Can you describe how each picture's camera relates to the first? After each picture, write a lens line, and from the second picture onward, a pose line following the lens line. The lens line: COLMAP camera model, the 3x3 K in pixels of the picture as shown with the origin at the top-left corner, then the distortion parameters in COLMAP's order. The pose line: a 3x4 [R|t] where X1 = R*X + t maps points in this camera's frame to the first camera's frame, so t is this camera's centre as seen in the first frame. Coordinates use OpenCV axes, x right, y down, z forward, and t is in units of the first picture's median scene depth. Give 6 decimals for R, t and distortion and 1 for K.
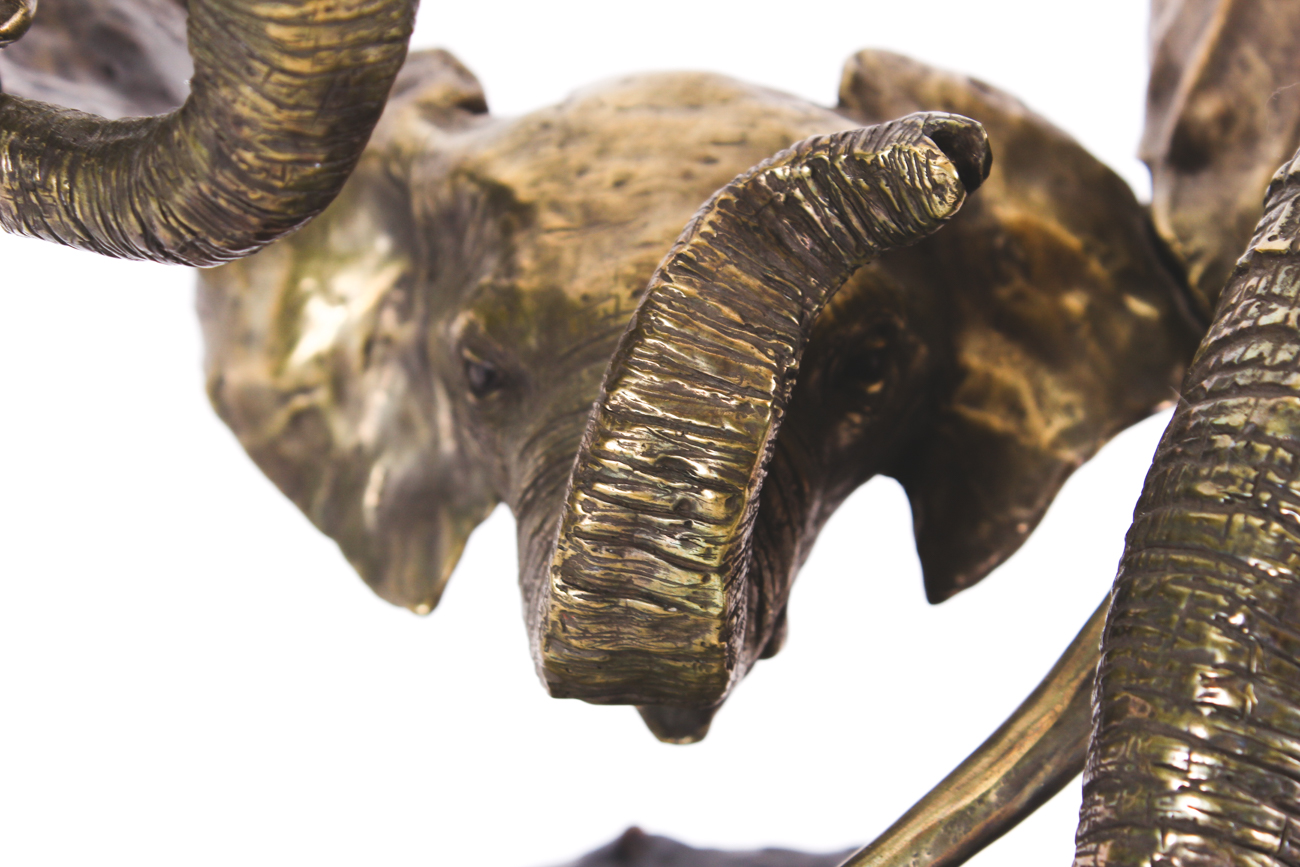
lens RADIAL K [[3029.9, 0, 649.8], [0, 3029.9, 437.2], [0, 0, 1]] dist [0.084469, 0.000000]
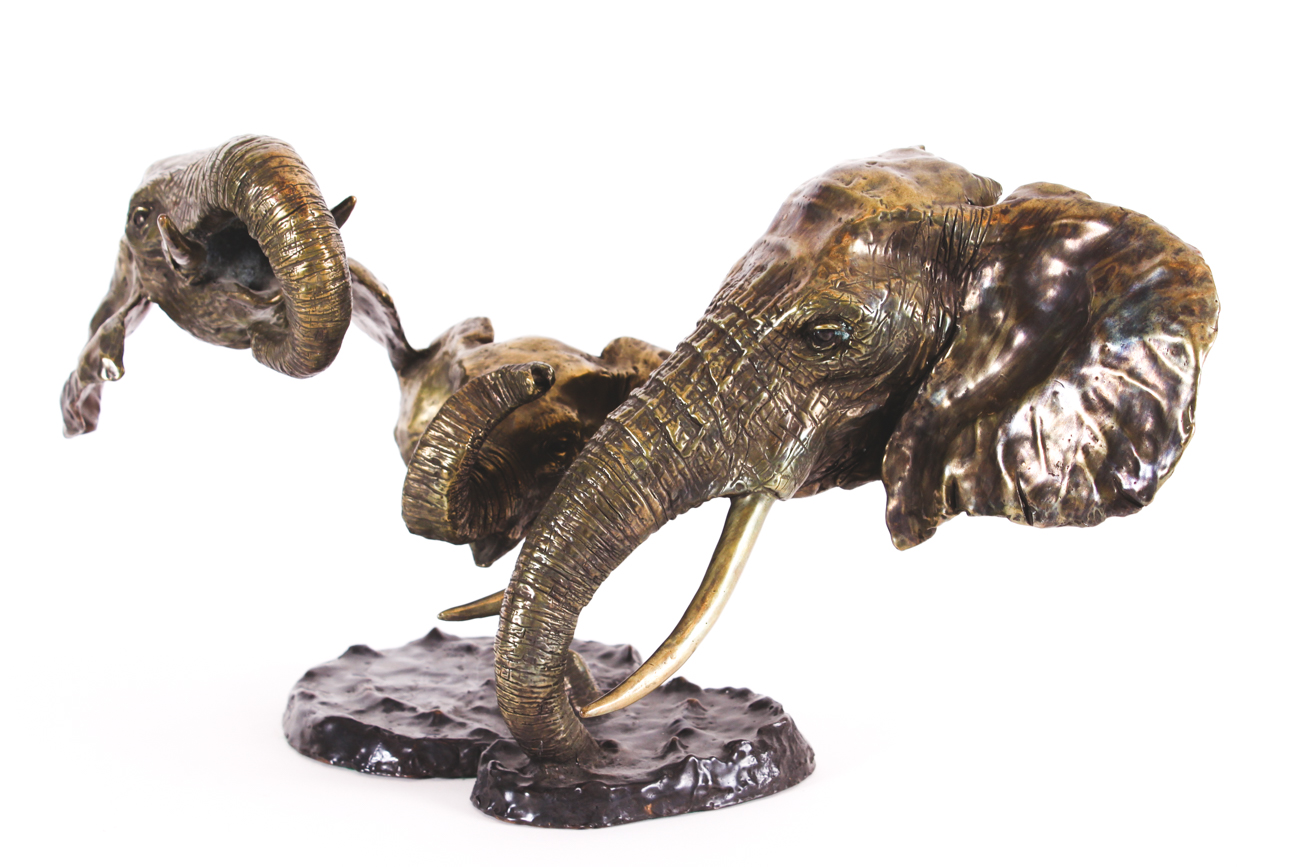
lens RADIAL K [[2484.2, 0, 661.8], [0, 2484.2, 485.8], [0, 0, 1]] dist [-0.047825, 0.000000]
pose [[0.944132, 0.141699, -0.297550, 1.053032], [-0.151173, 0.988467, -0.008948, 0.023925], [0.292850, 0.053429, 0.954664, -1.482204]]
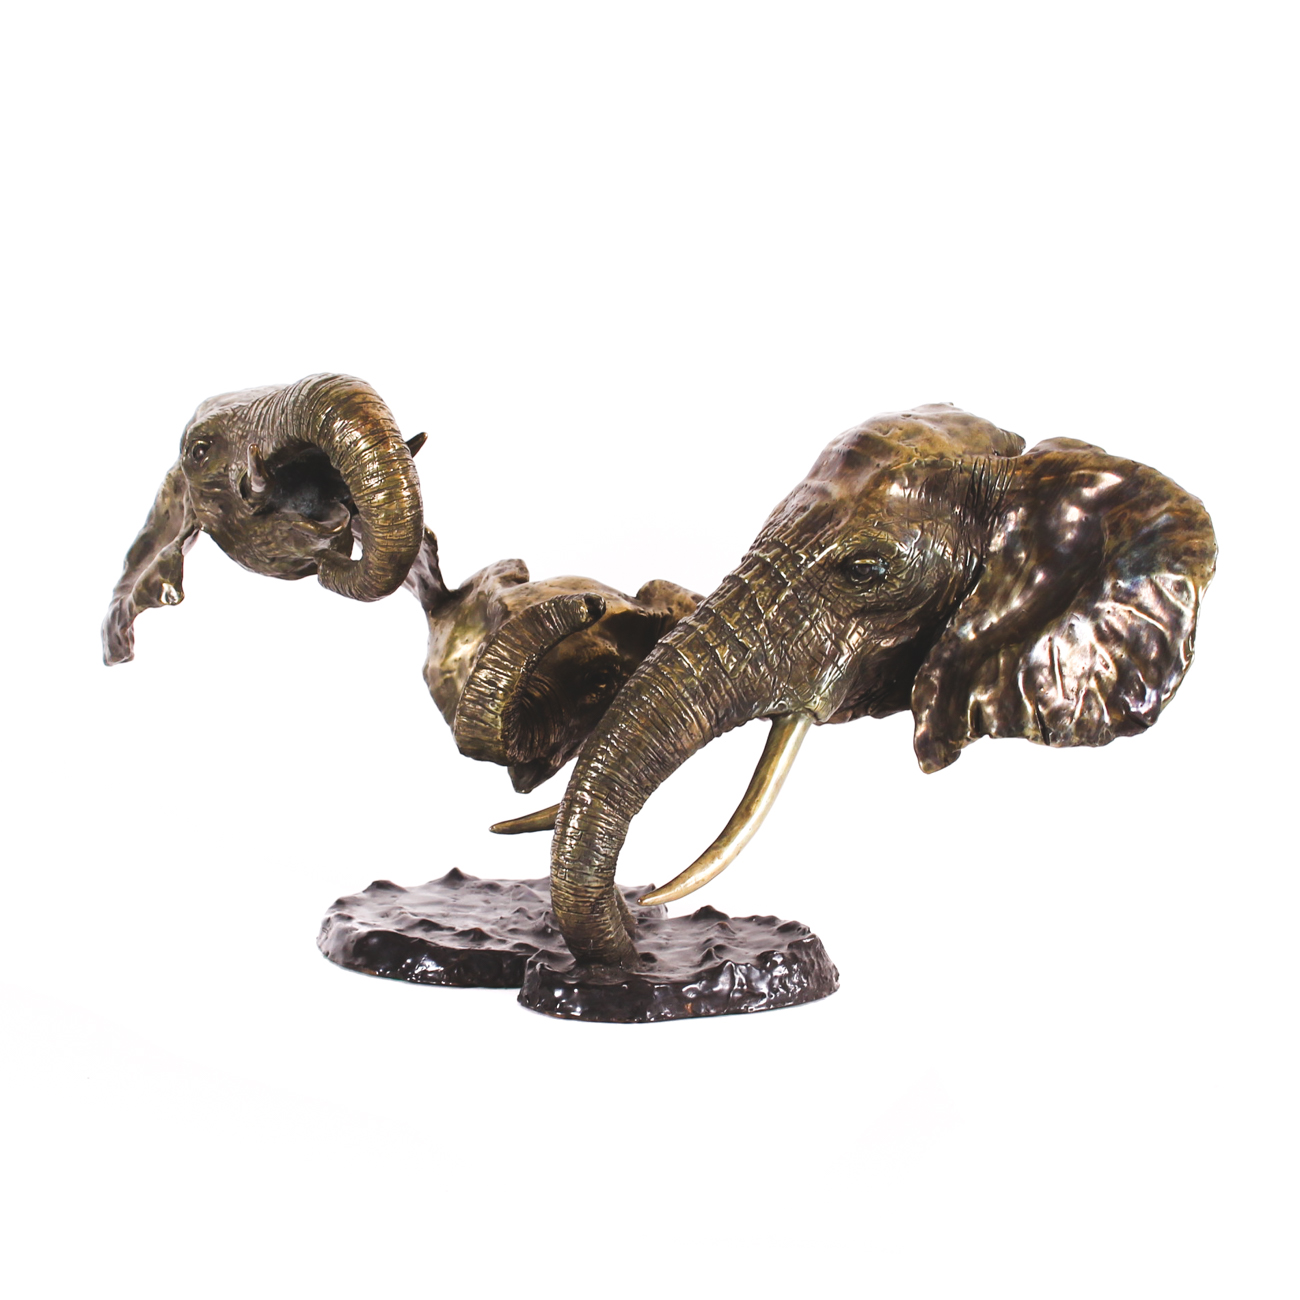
lens RADIAL K [[3633.2, 0, 648.1], [0, 3633.2, 649.2], [0, 0, 1]] dist [-0.192435, 0.000000]
pose [[0.951673, 0.142933, -0.271825, 1.322287], [-0.173522, 0.980531, -0.091919, 0.328553], [0.253394, 0.134645, 0.957947, -2.965731]]
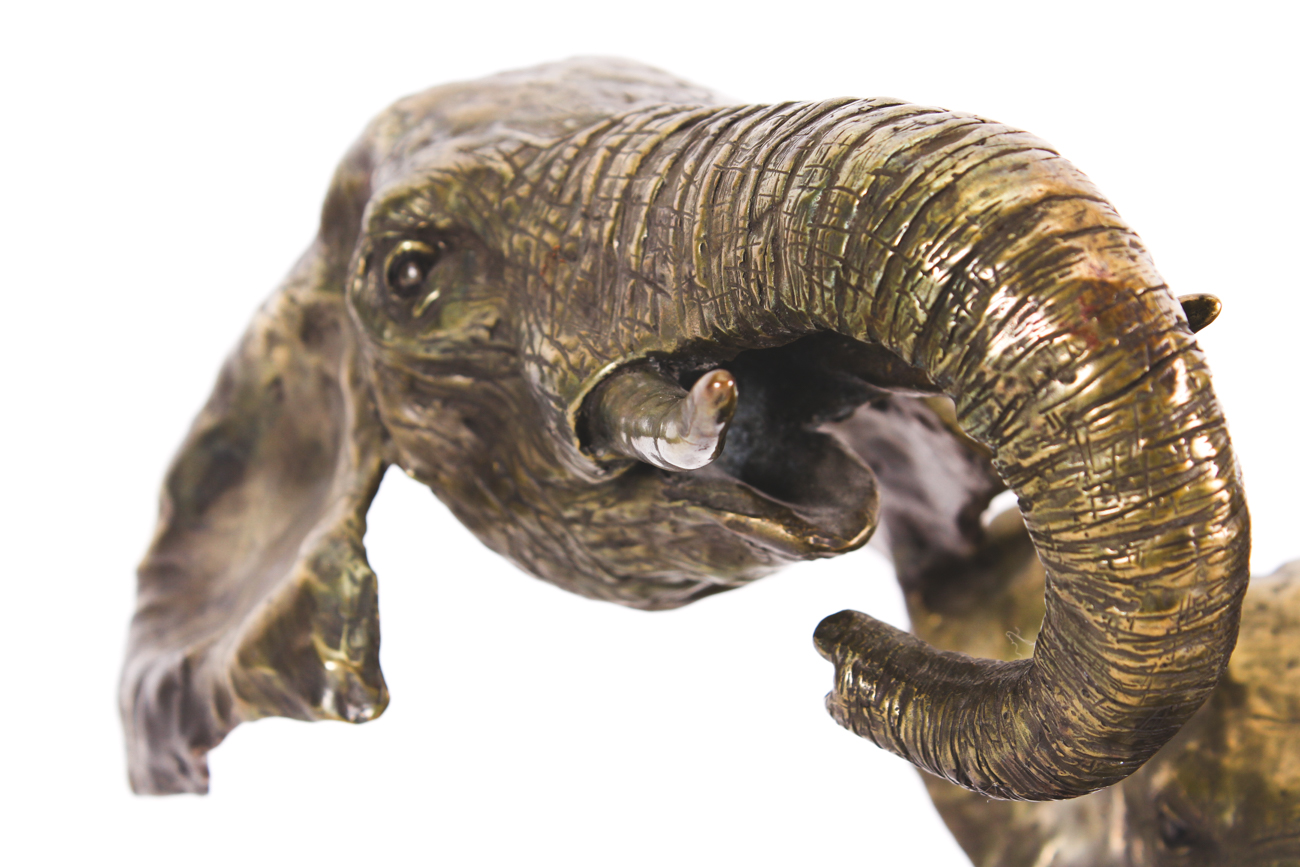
lens RADIAL K [[3029.9, 0, 648.2], [0, 3029.9, 437.7], [0, 0, 1]] dist [0.084469, 0.000000]
pose [[0.975096, 0.165423, -0.147726, -0.126387], [-0.161543, 0.986135, 0.037972, -0.215191], [0.151959, -0.013162, 0.988299, -0.192118]]
